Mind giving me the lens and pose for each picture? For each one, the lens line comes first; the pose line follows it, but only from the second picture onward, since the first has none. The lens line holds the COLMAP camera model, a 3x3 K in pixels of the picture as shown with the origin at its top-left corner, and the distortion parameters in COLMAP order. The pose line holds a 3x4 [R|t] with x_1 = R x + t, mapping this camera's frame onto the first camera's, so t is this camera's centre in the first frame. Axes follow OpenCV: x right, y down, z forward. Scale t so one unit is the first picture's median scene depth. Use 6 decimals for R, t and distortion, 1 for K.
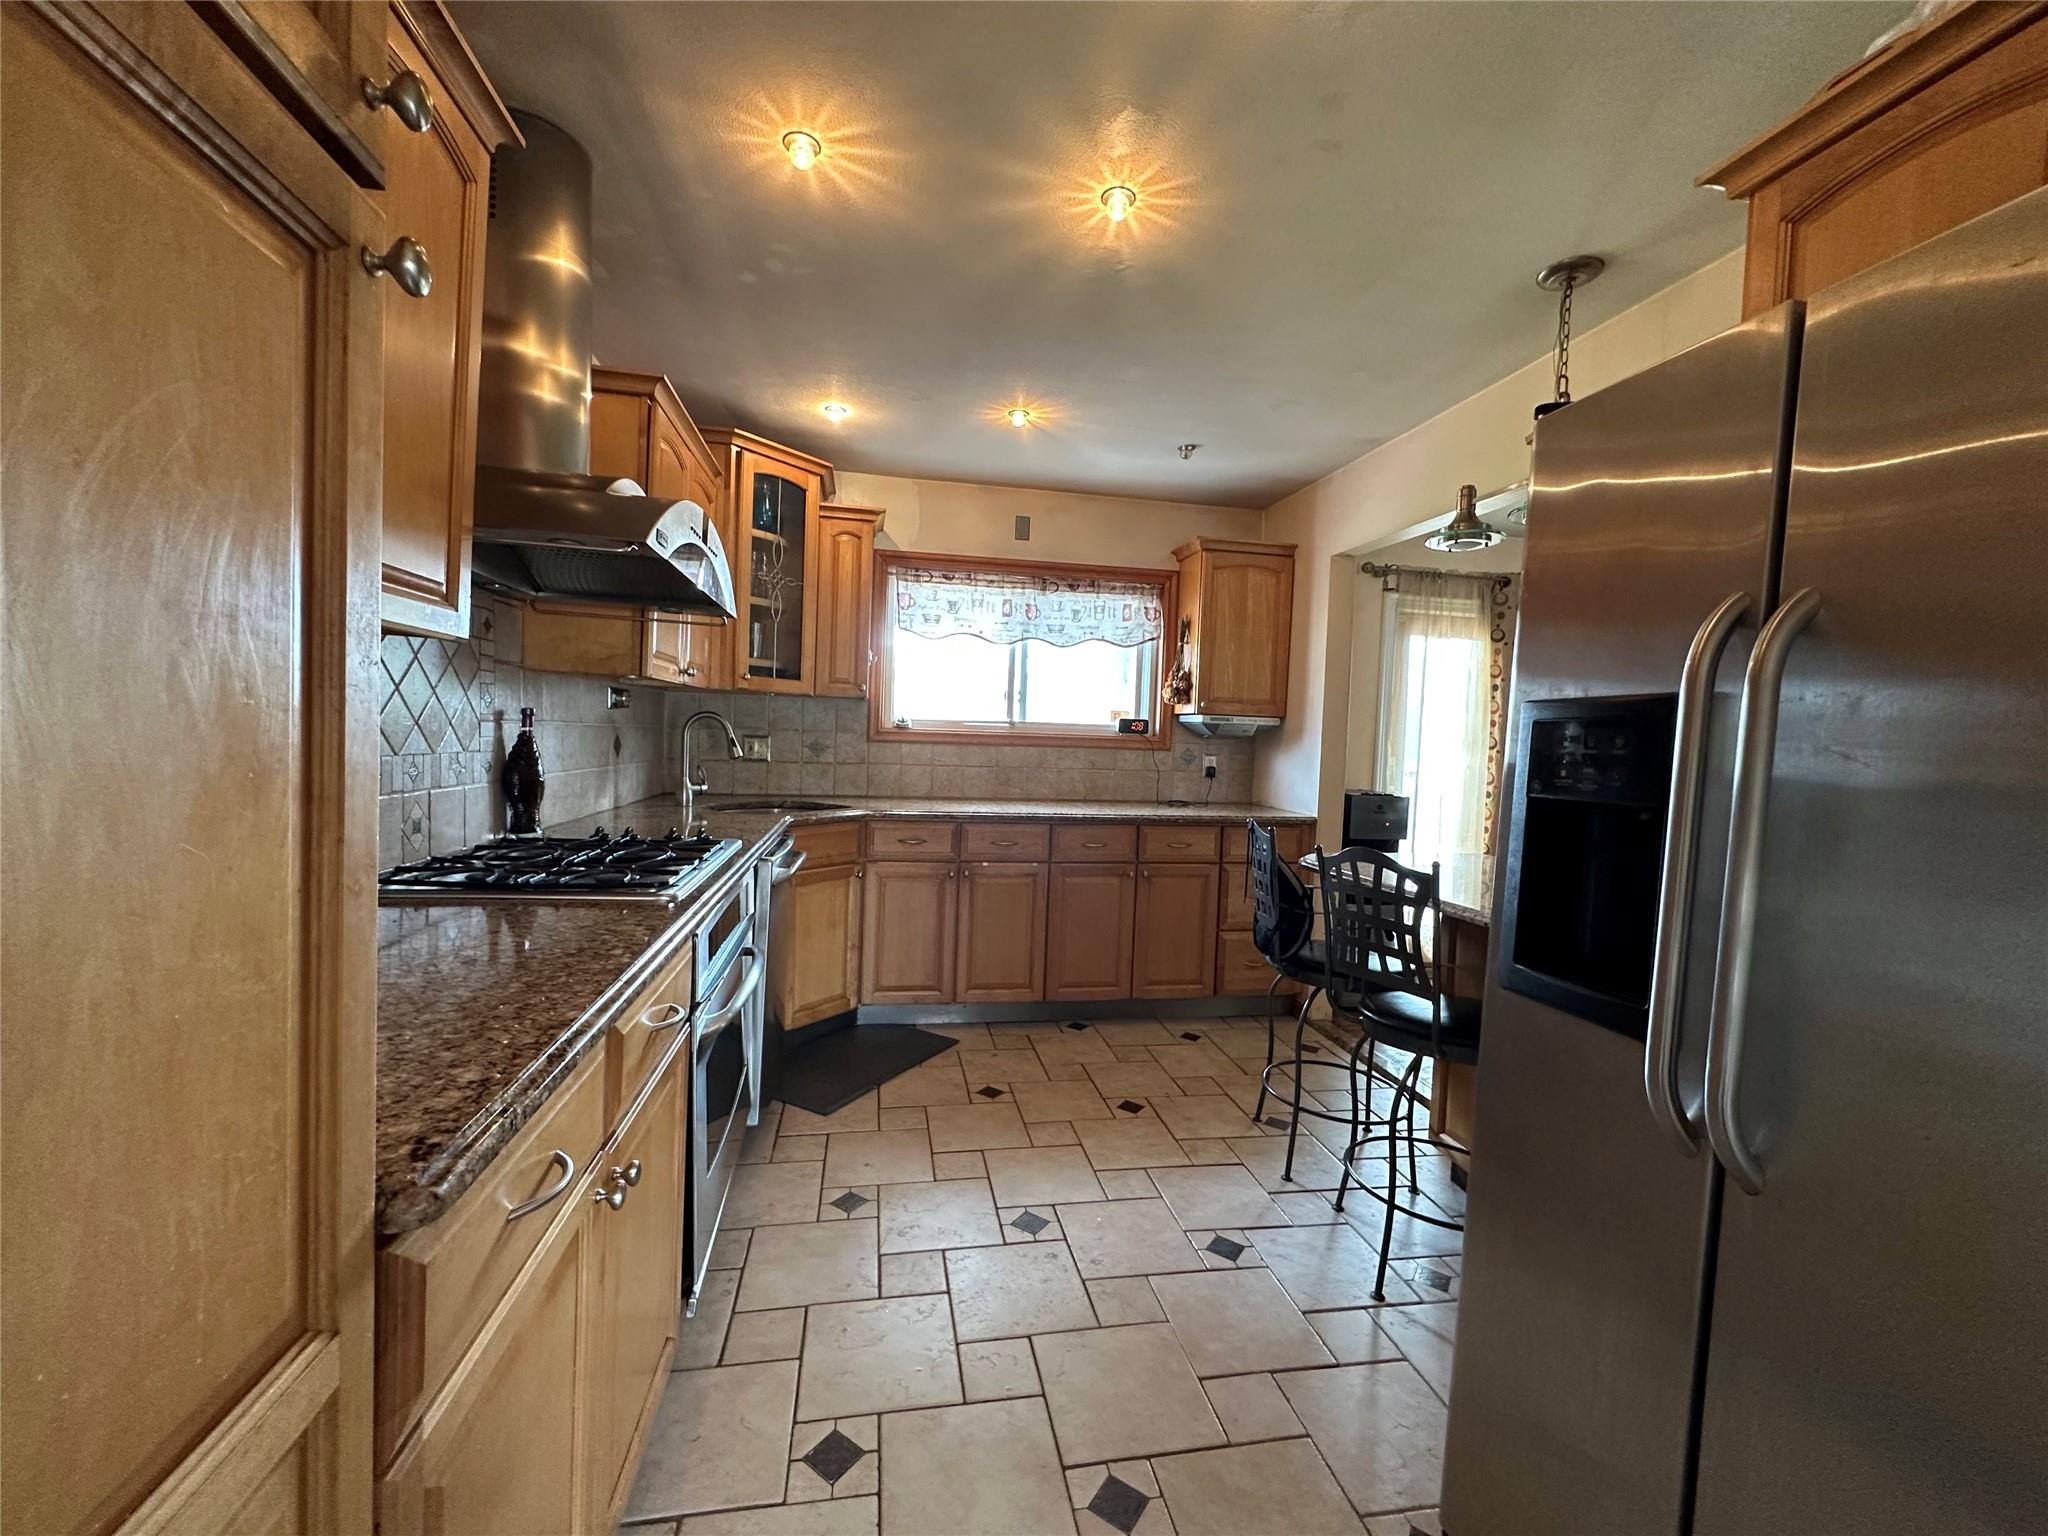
lens RADIAL K [[820.3, 0, 1024.0], [0, 820.3, 768.0], [0, 0, 1]] dist [0.006417, -0.010415]
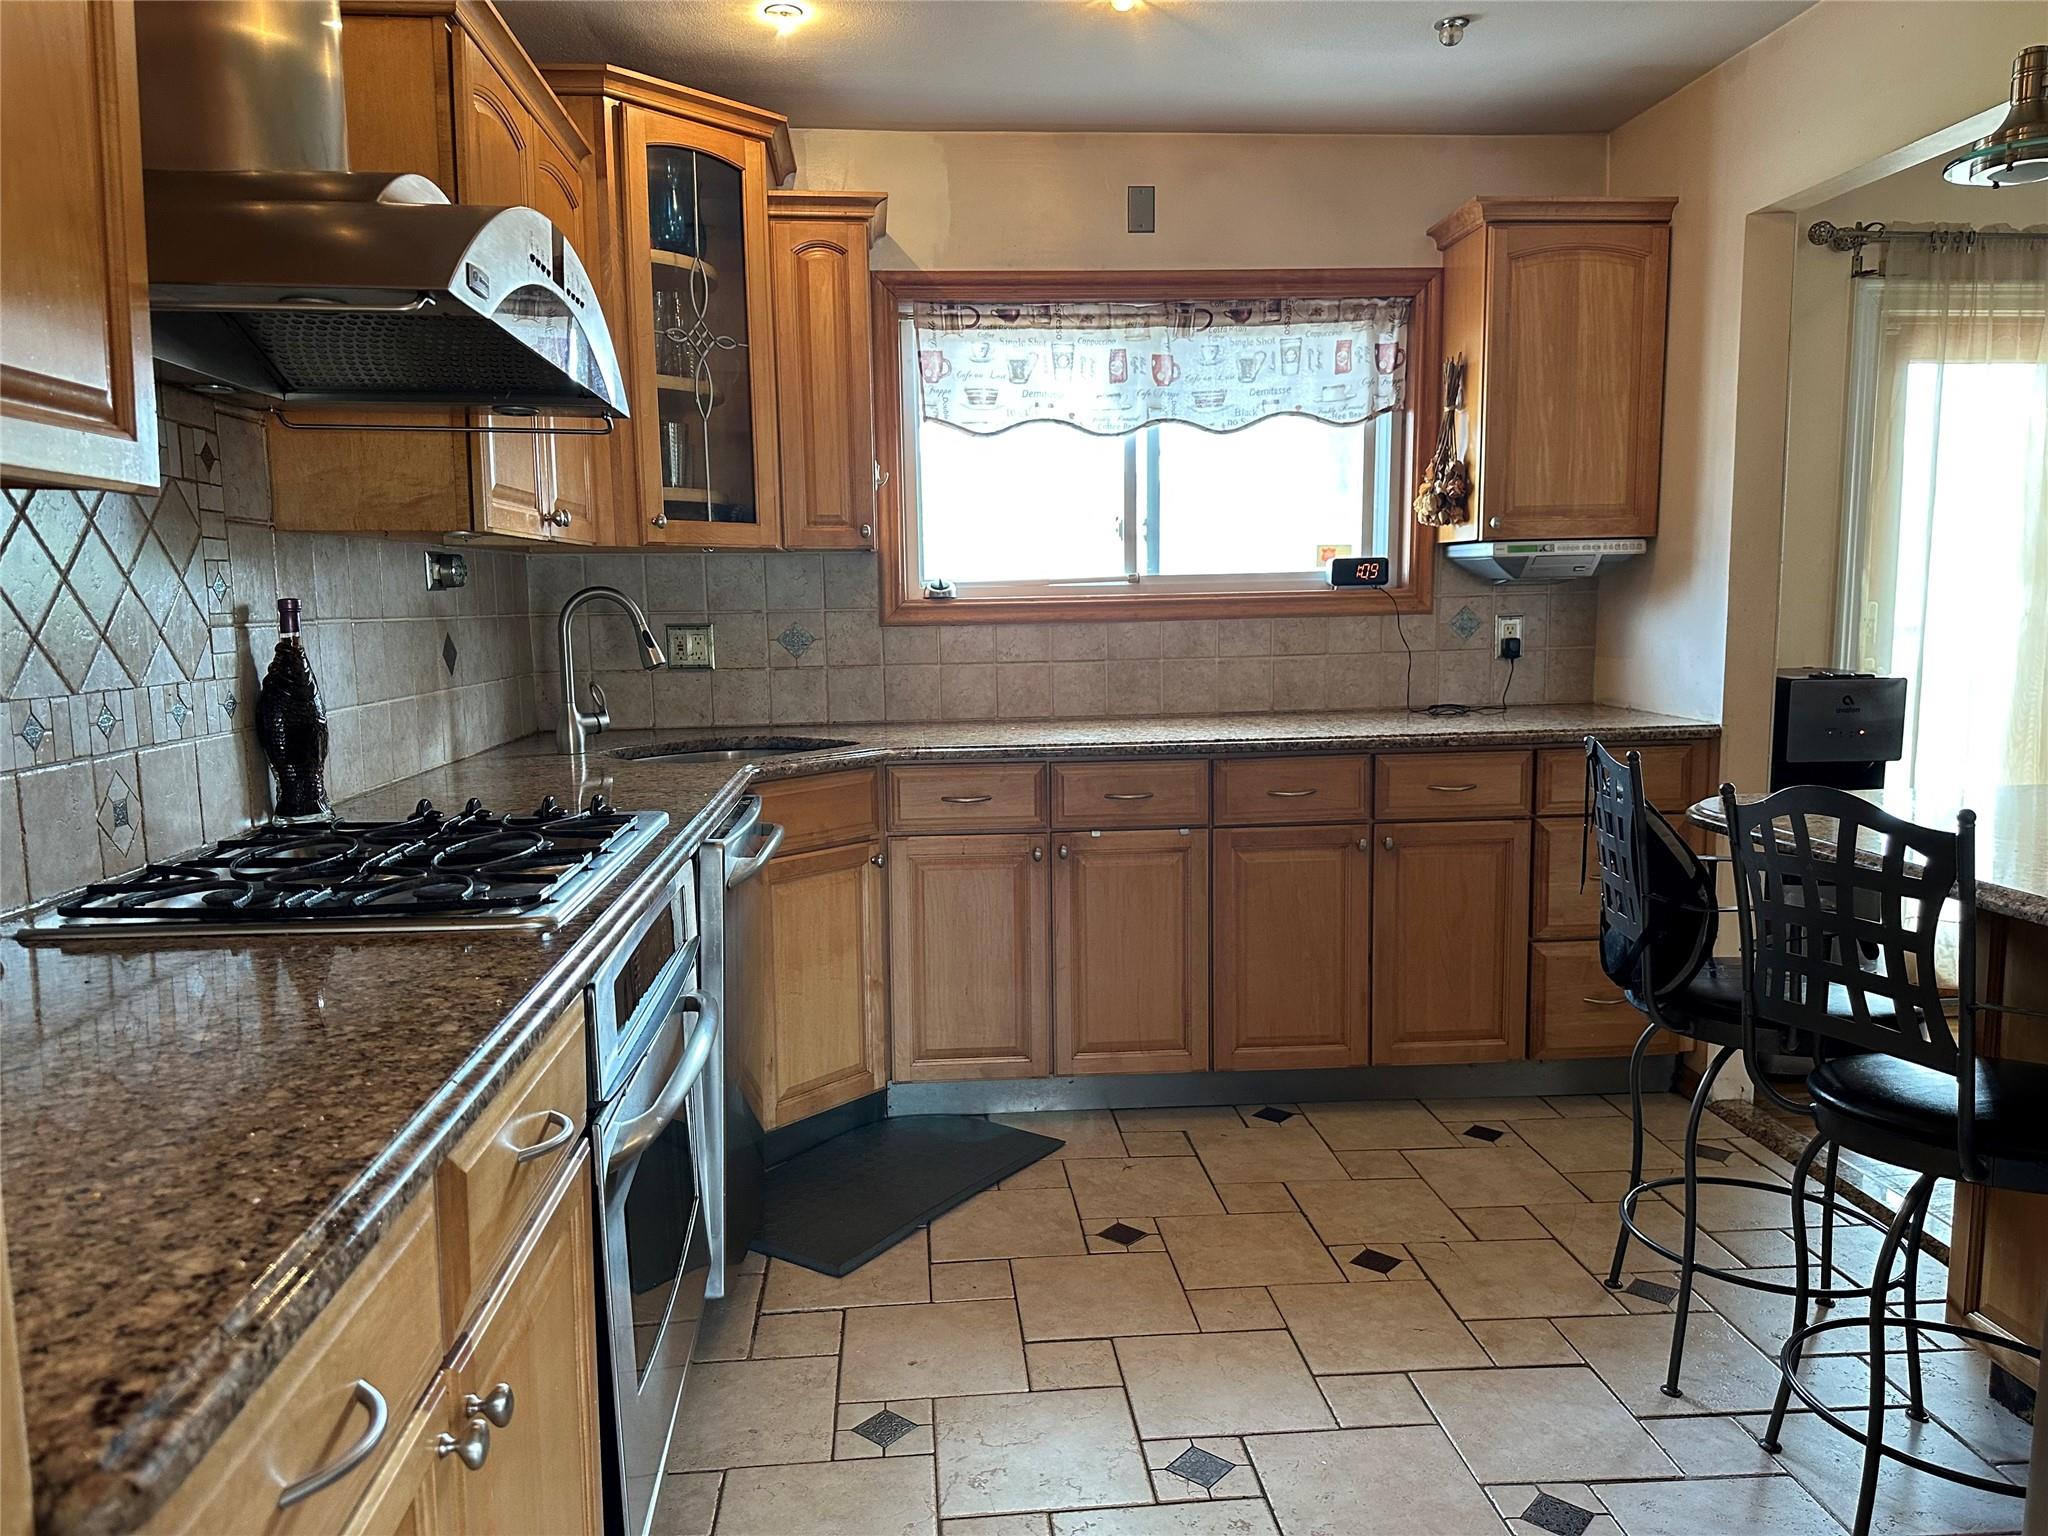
lens RADIAL K [[1442.2, 0, 1014.0], [0, 1442.2, 780.0], [0, 0, 1]] dist [0.114980, -0.167333]
pose [[0.993508, -0.039189, -0.106803, 0.004494], [0.048061, 0.995489, 0.081801, -0.004852], [0.103115, -0.086403, 0.990910, 0.016210]]
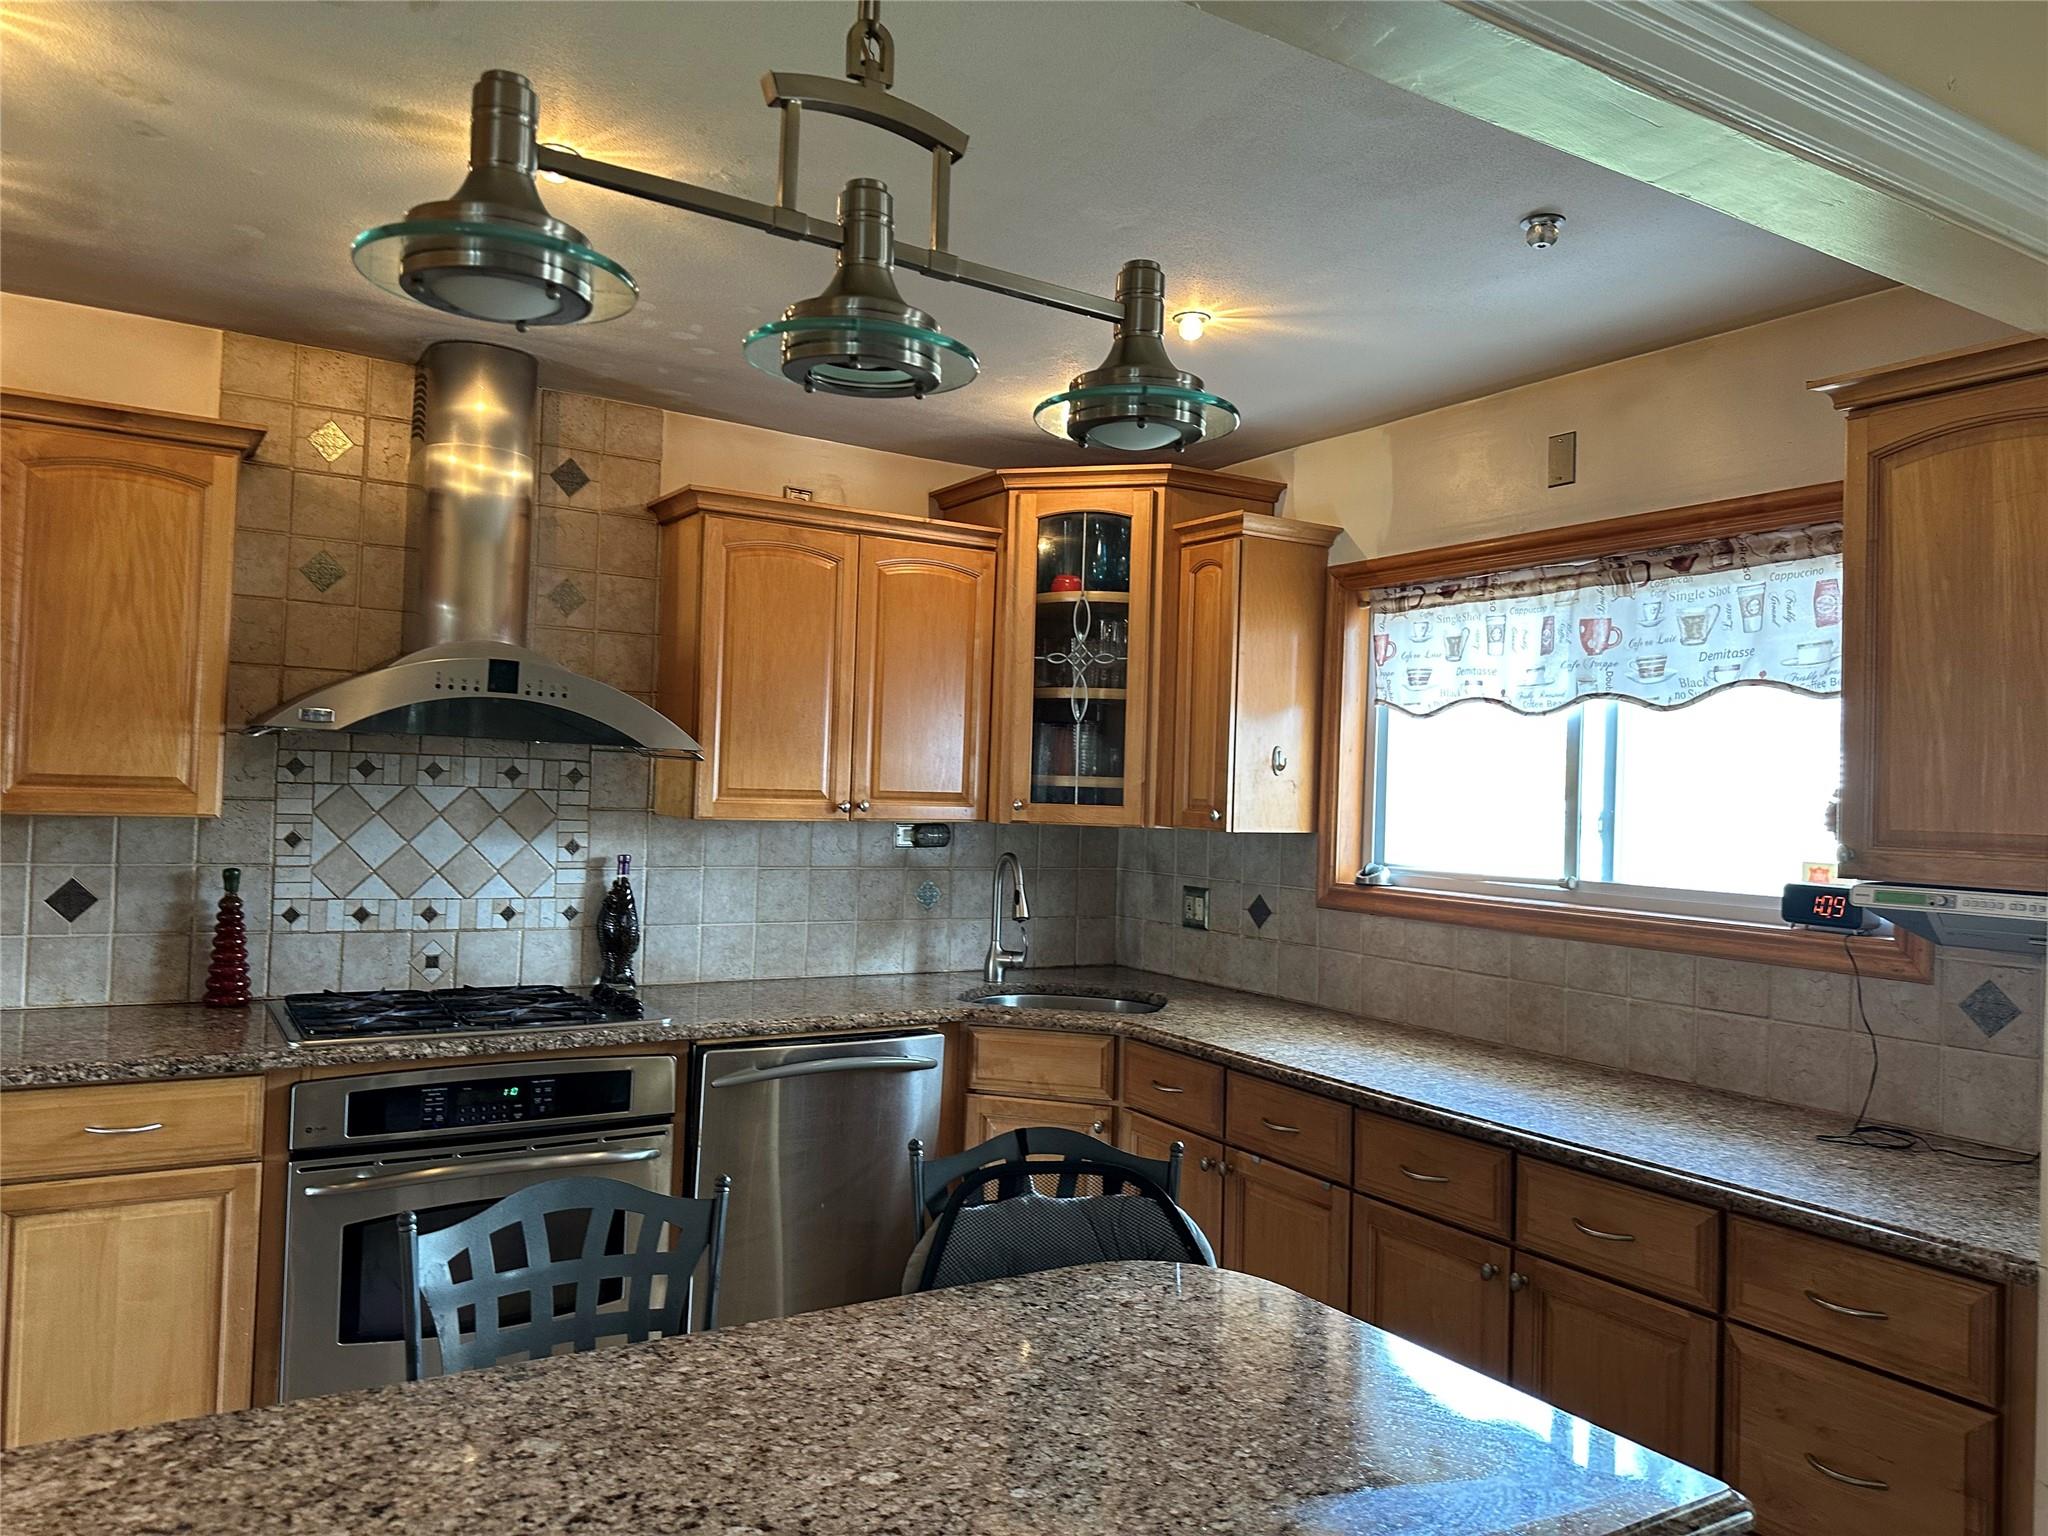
lens RADIAL K [[1433.0, 0, 1021.2], [0, 1433.0, 757.2], [0, 0, 1]] dist [0.104543, -0.163067]
pose [[0.365852, -0.042470, -0.929703, 0.888207], [-0.058645, 0.995921, -0.068573, -0.074609], [0.928823, 0.079610, 0.361869, 0.611291]]
